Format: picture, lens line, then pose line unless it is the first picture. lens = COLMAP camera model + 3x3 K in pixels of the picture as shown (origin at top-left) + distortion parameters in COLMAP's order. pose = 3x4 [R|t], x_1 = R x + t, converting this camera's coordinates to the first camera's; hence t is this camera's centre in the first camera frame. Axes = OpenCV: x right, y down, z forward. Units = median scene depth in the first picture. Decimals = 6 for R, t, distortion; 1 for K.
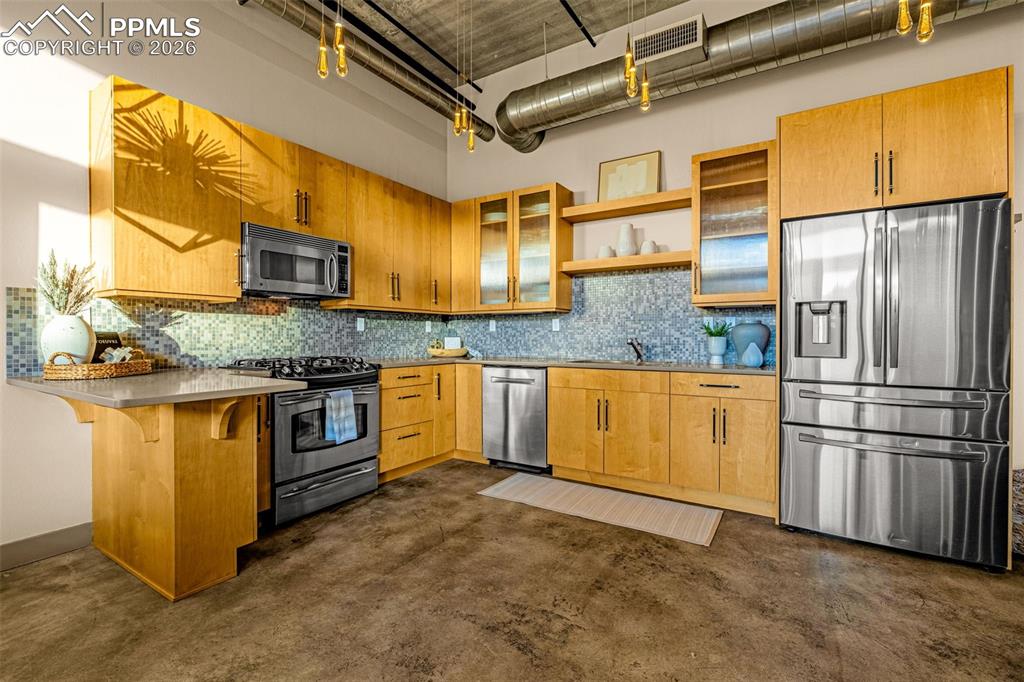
lens RADIAL K [[442.8, 0, 513.0], [0, 442.8, 339.1], [0, 0, 1]] dist [-0.000507, 0.000274]
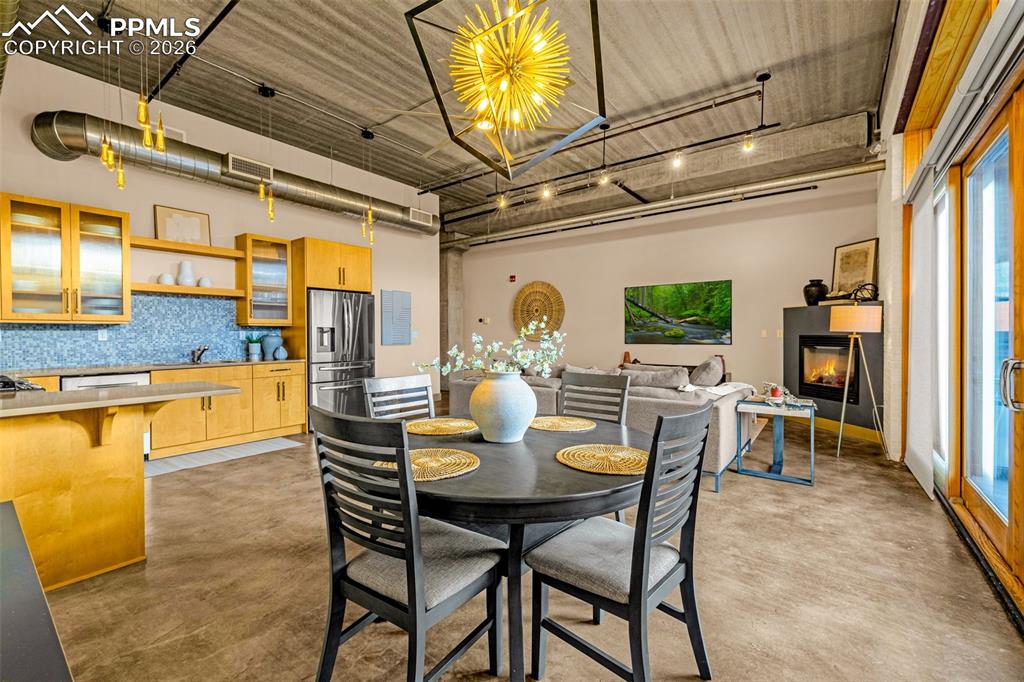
lens RADIAL K [[424.6, 0, 510.7], [0, 424.6, 339.4], [0, 0, 1]] dist [0.002299, 0.000312]
pose [[0.079436, -0.012399, 0.996763, -1.153786], [0.009811, 0.999884, 0.011656, -0.032328], [-0.996792, 0.008853, 0.079548, -0.104191]]
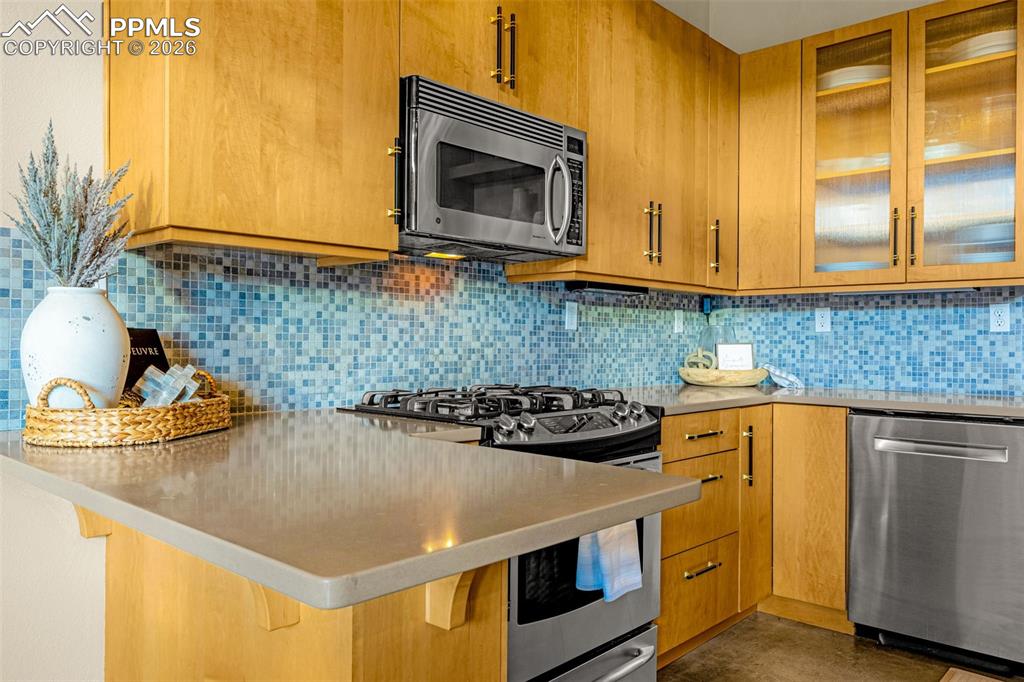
lens RADIAL K [[749.8, 0, 513.4], [0, 749.8, 341.7], [0, 0, 1]] dist [0.006839, -0.001797]
pose [[0.982944, 0.007696, -0.183741, -0.315126], [-0.008524, 0.999957, -0.003714, -0.002993], [0.183705, 0.005217, 0.982968, 0.256644]]
